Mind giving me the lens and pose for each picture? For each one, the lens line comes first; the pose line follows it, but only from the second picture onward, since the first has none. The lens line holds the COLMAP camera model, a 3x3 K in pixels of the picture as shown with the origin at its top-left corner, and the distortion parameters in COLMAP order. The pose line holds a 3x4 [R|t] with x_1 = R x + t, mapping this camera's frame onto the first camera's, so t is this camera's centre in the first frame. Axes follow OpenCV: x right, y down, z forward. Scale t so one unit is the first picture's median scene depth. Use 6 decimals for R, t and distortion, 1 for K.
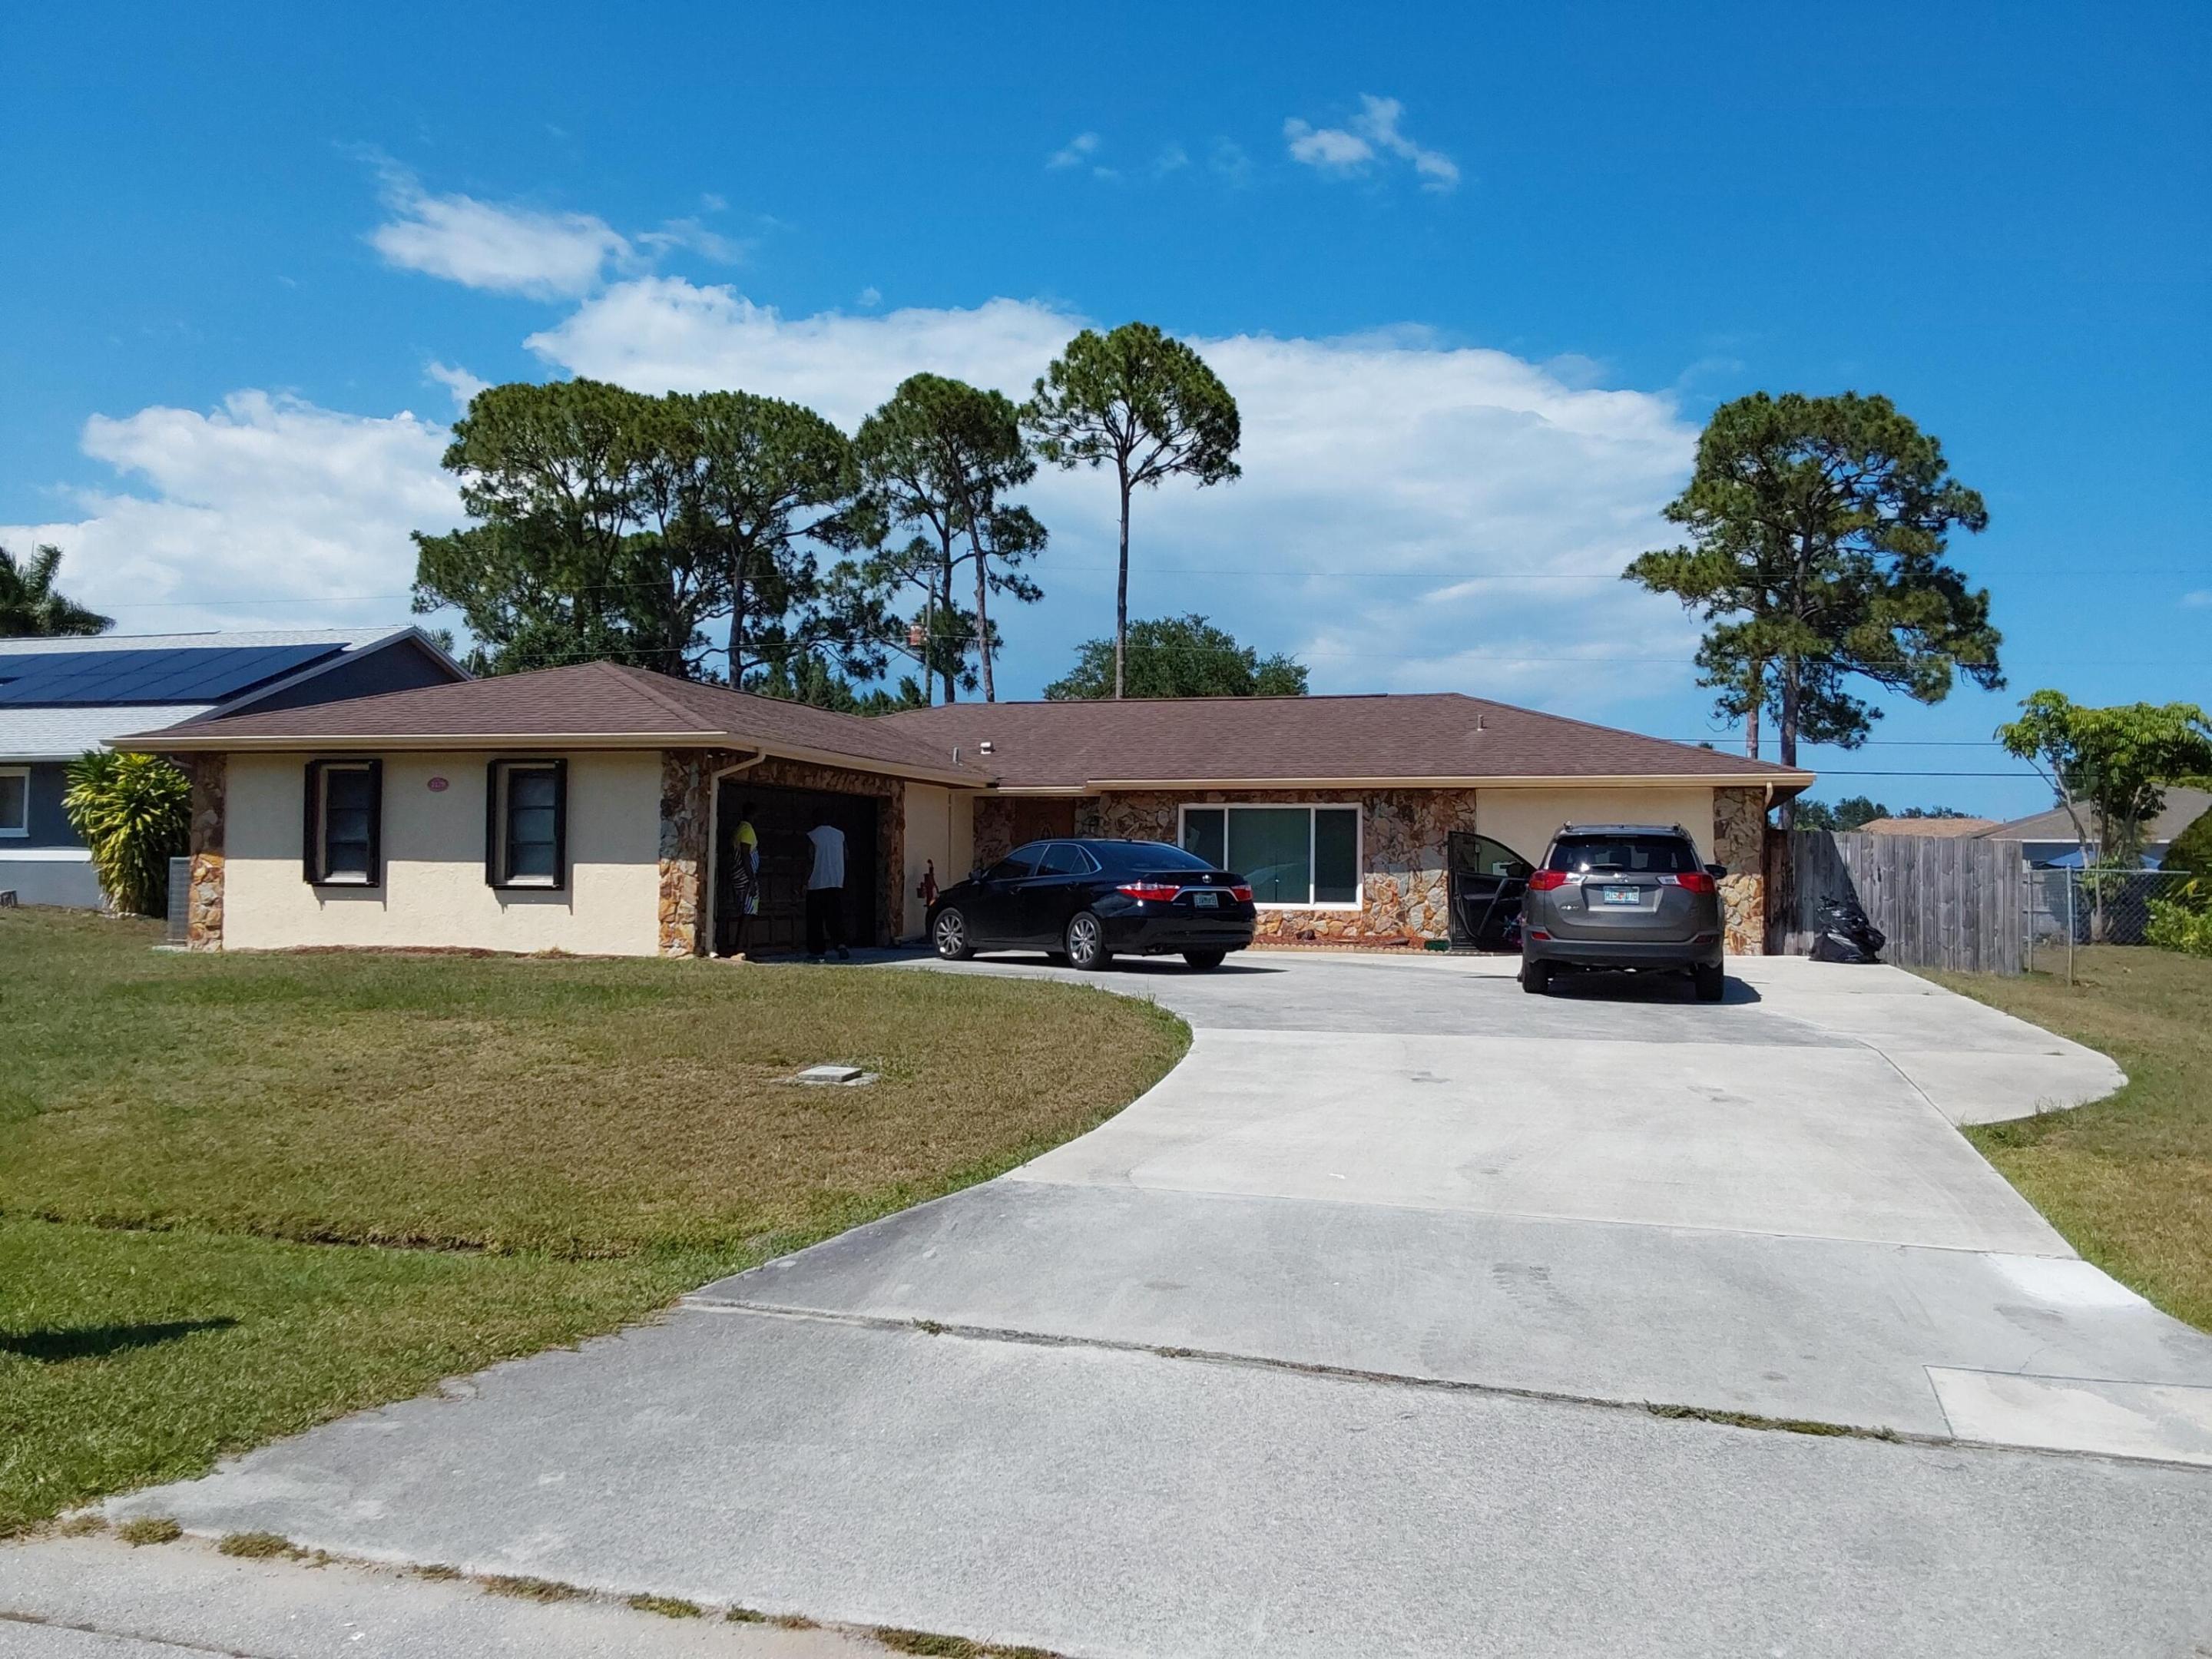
lens RADIAL K [[1779.3, 0, 1106.0], [0, 1779.3, 829.5], [0, 0, 1]] dist [0.124378, -0.218349]
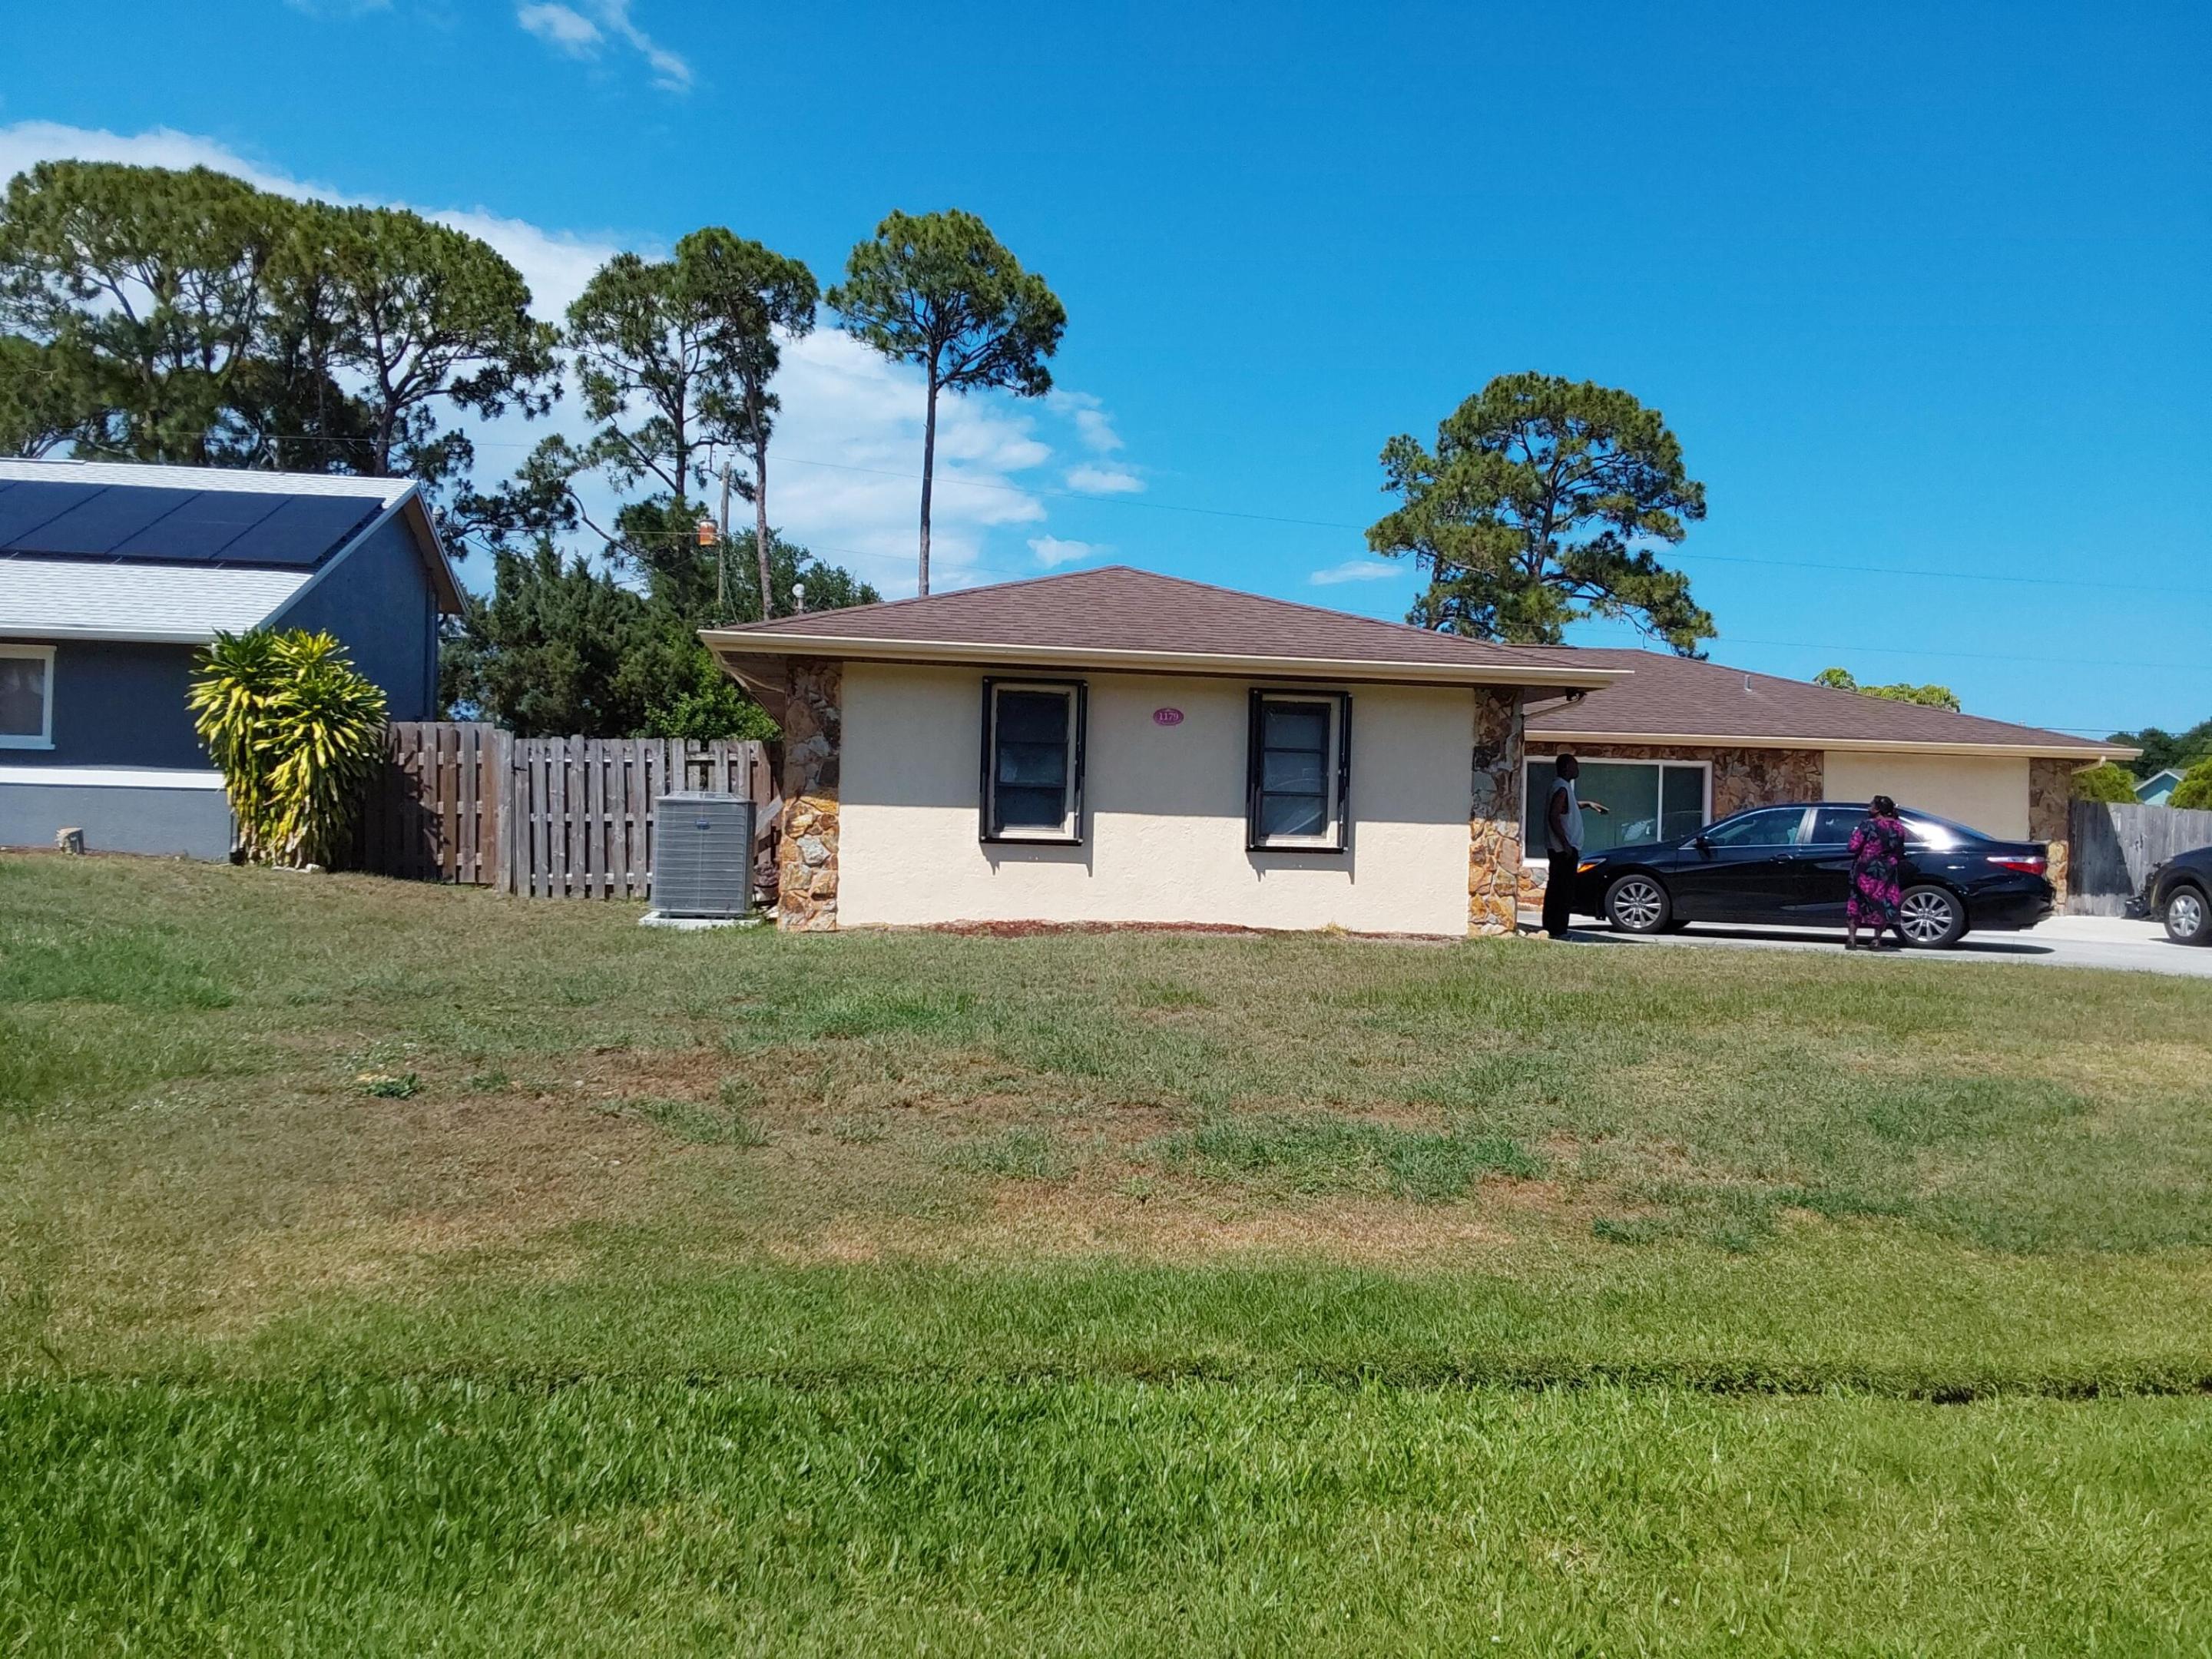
lens RADIAL K [[1799.0, 0, 1098.8], [0, 1799.0, 841.2], [0, 0, 1]] dist [0.074176, -0.110266]
pose [[0.910661, 0.010814, 0.413013, -0.600629], [-0.030322, 0.998711, 0.040707, -0.001422], [-0.412040, -0.049594, 0.909815, 0.247780]]
